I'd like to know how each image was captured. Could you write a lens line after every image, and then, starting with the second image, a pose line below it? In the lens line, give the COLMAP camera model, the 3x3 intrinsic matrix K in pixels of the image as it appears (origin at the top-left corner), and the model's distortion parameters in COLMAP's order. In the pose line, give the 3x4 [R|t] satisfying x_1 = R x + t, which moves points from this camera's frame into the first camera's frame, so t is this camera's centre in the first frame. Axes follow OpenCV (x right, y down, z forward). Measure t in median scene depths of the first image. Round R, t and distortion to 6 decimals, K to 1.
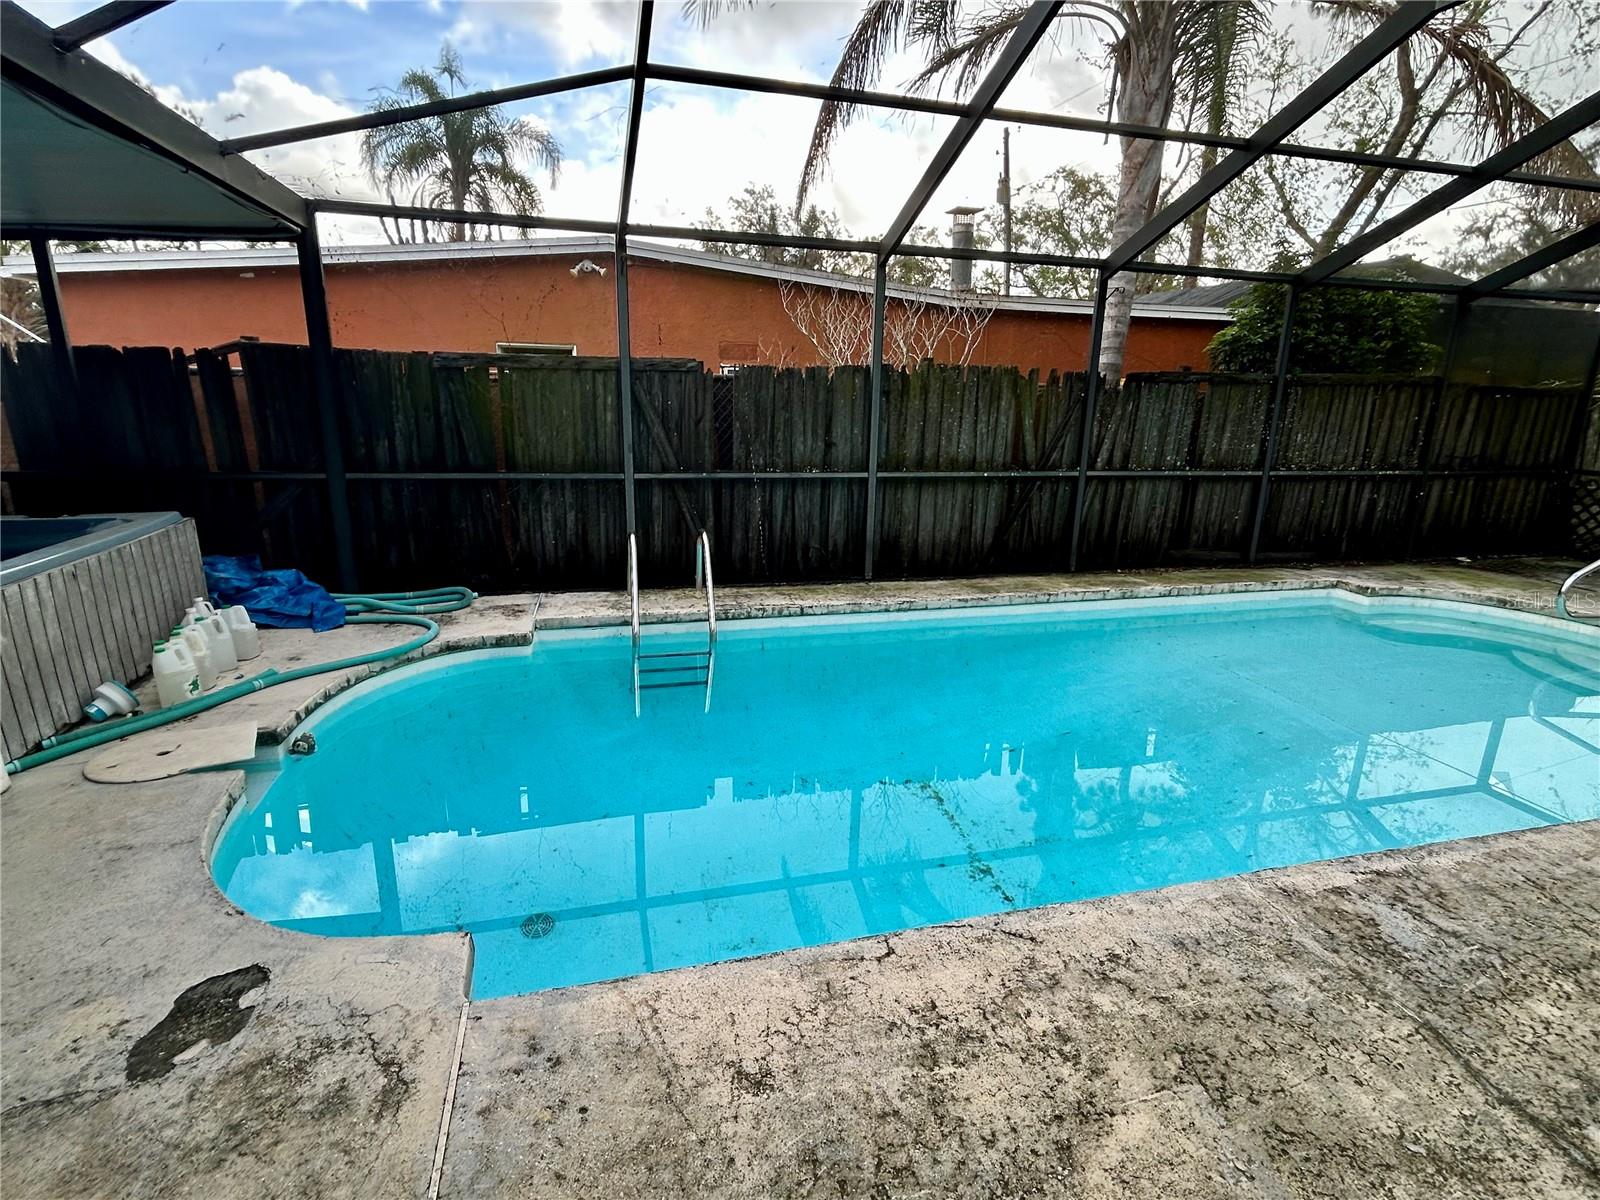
lens RADIAL K [[811.3, 0, 802.4], [0, 811.3, 596.5], [0, 0, 1]] dist [-0.004952, 0.004213]
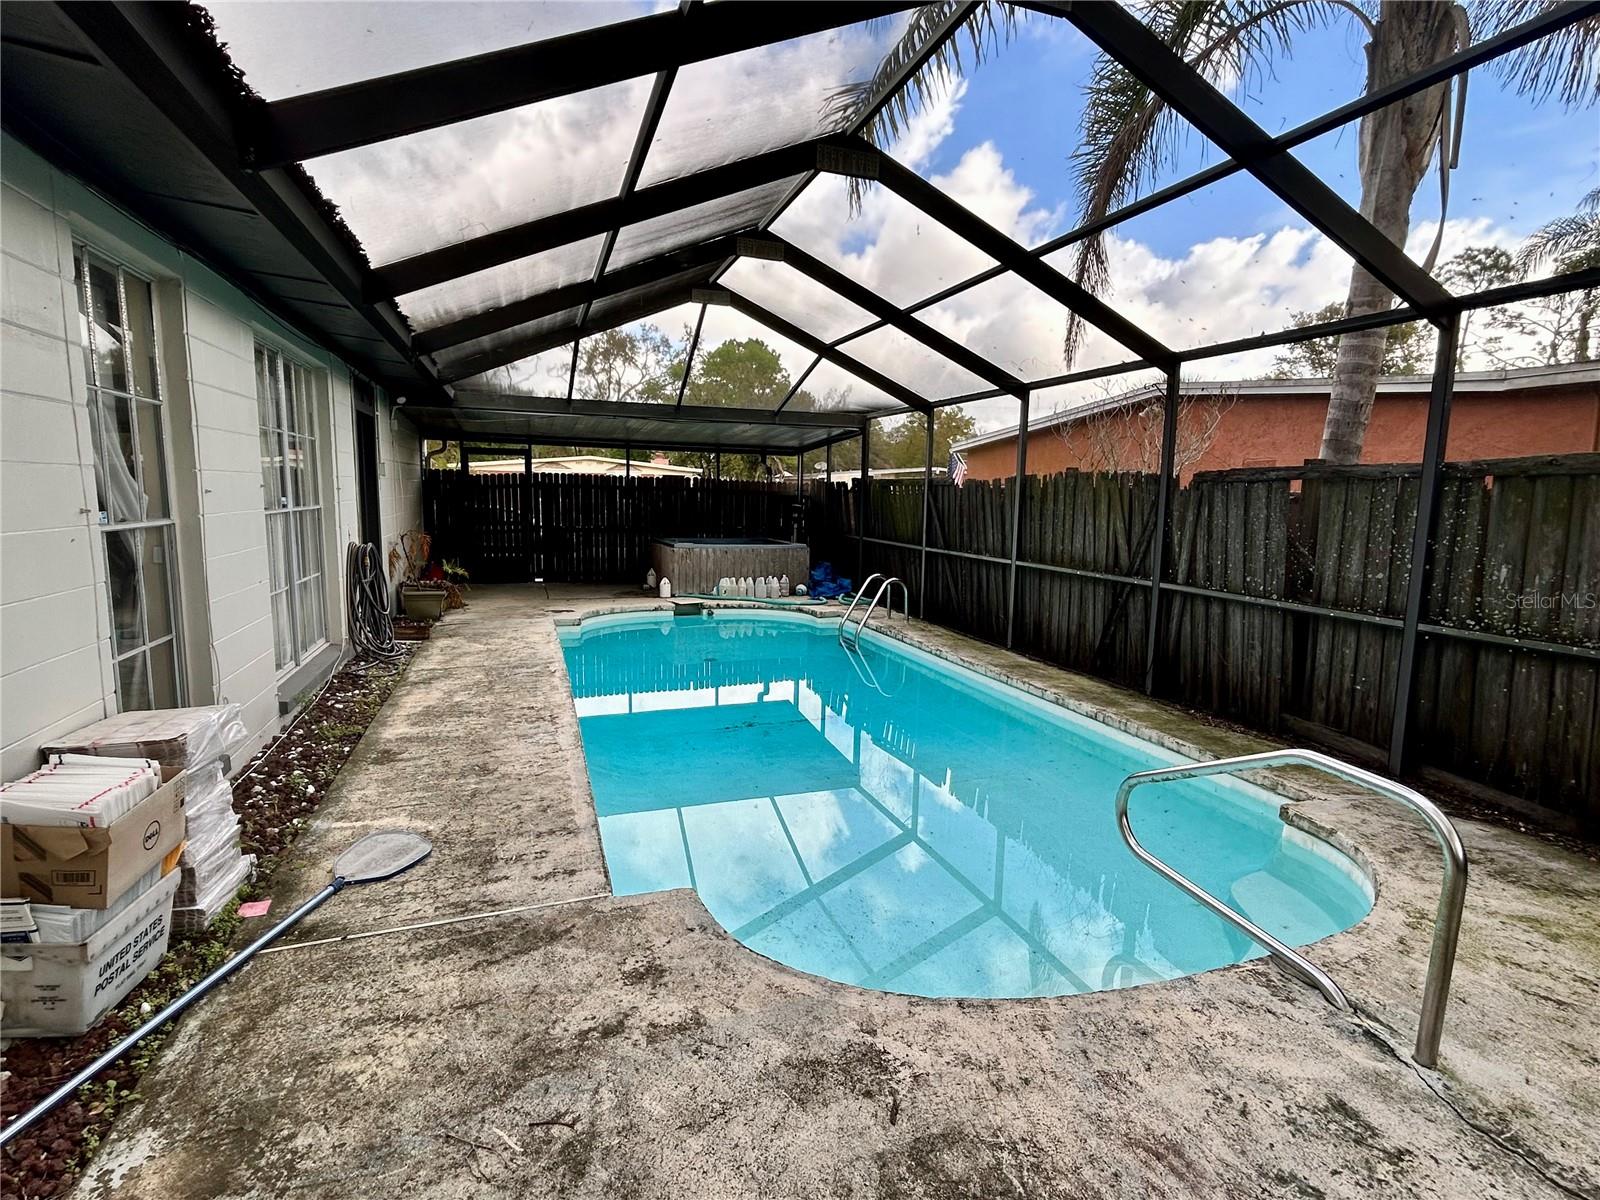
lens RADIAL K [[811.3, 0, 793.6], [0, 811.3, 593.5], [0, 0, 1]] dist [-0.004952, 0.004213]
pose [[0.061284, 0.102152, -0.992879, 1.468588], [-0.273095, 0.958506, 0.081759, -0.129300], [0.960033, 0.266140, 0.086638, 0.661738]]
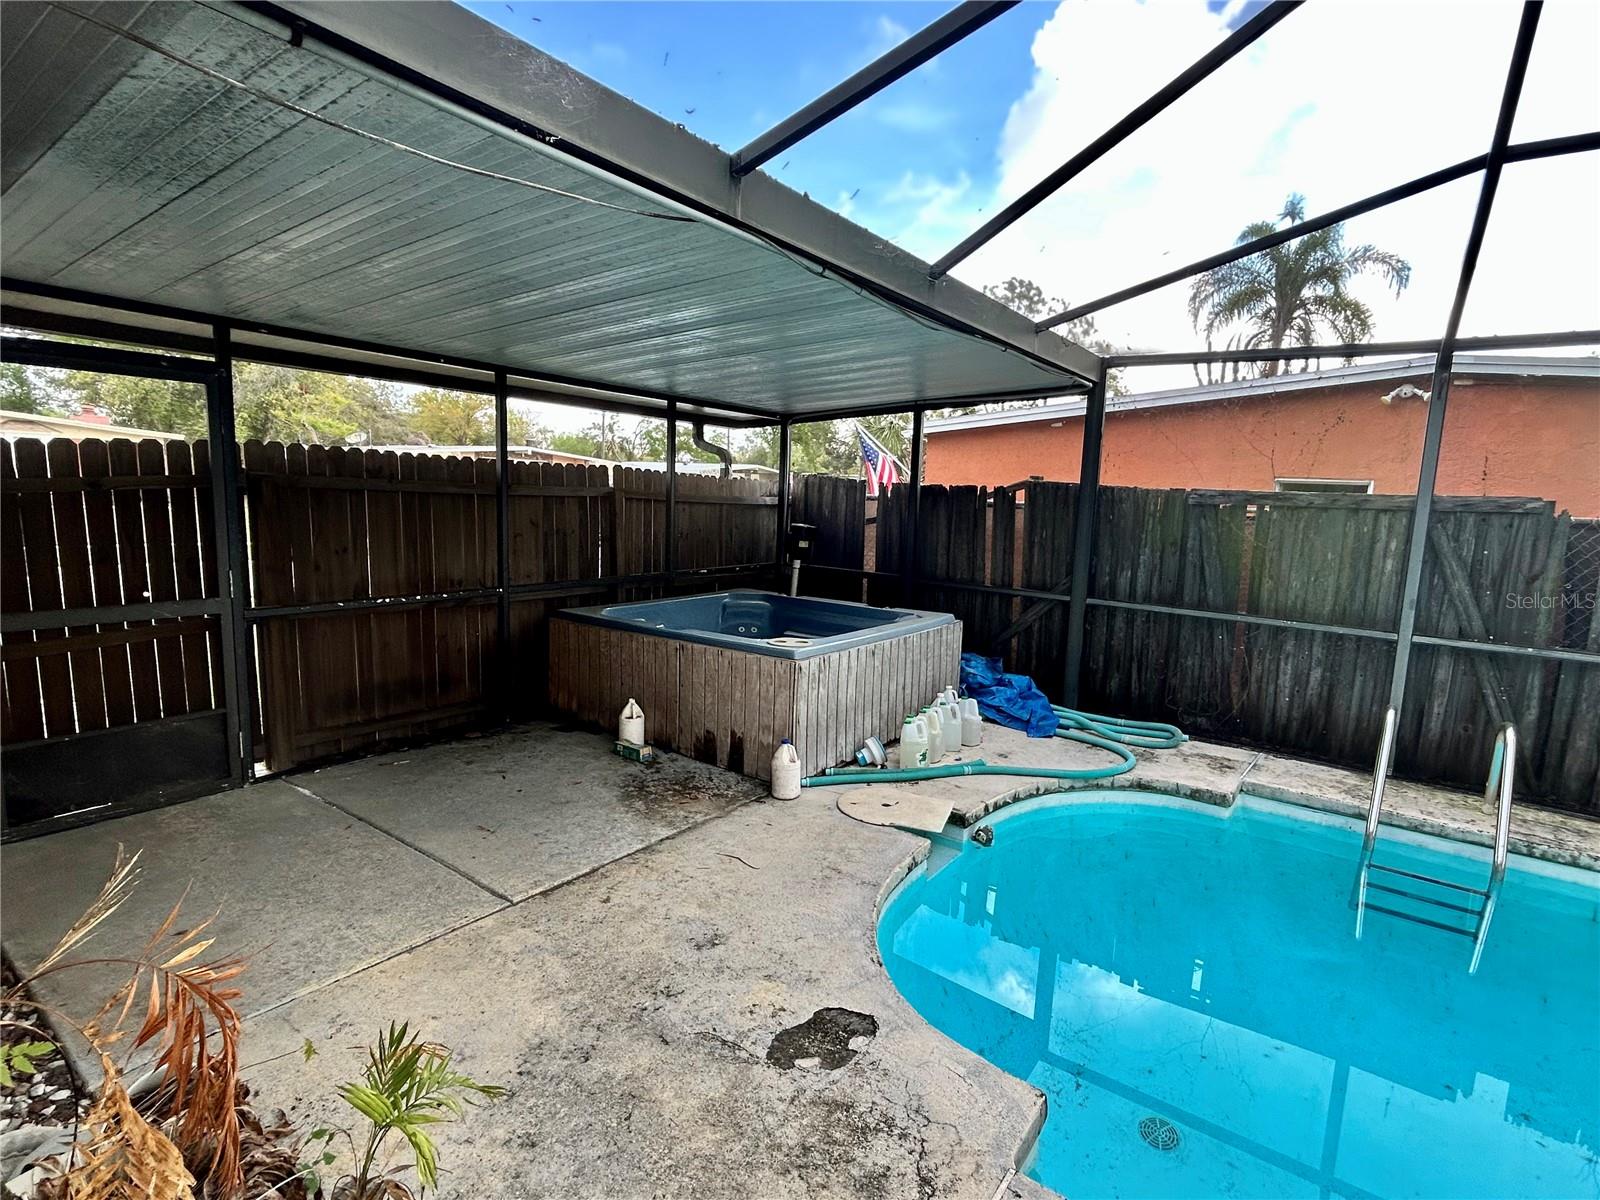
lens RADIAL K [[811.3, 0, 803.0], [0, 811.3, 601.4], [0, 0, 1]] dist [-0.004952, 0.004213]
pose [[0.627661, 0.107881, -0.770975, 0.029341], [-0.222828, 0.973812, -0.045144, -0.014382], [0.745915, 0.200130, 0.635263, 0.033571]]
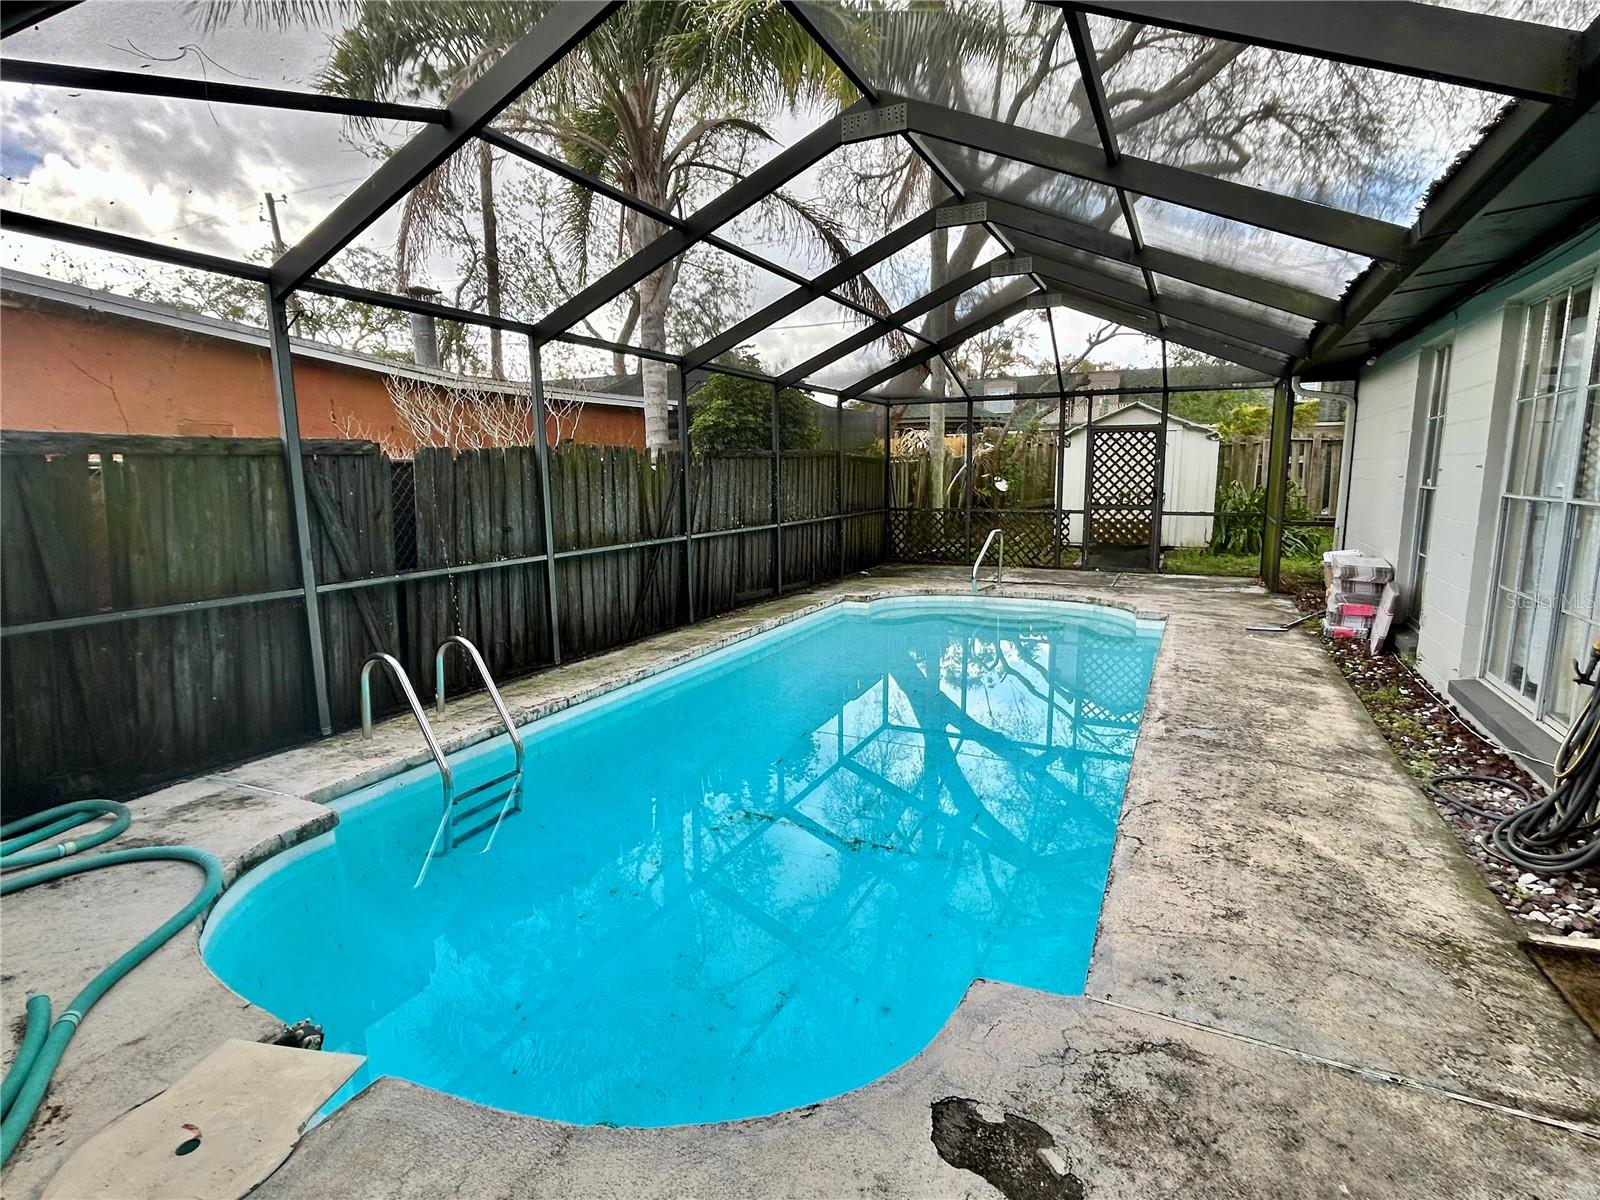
lens RADIAL K [[811.3, 0, 805.6], [0, 811.3, 593.4], [0, 0, 1]] dist [-0.004952, 0.004213]
pose [[0.648033, -0.145162, 0.747650, -0.506938], [0.219703, 0.975566, -0.001016, -0.044588], [-0.729235, 0.164919, 0.664092, 0.159564]]
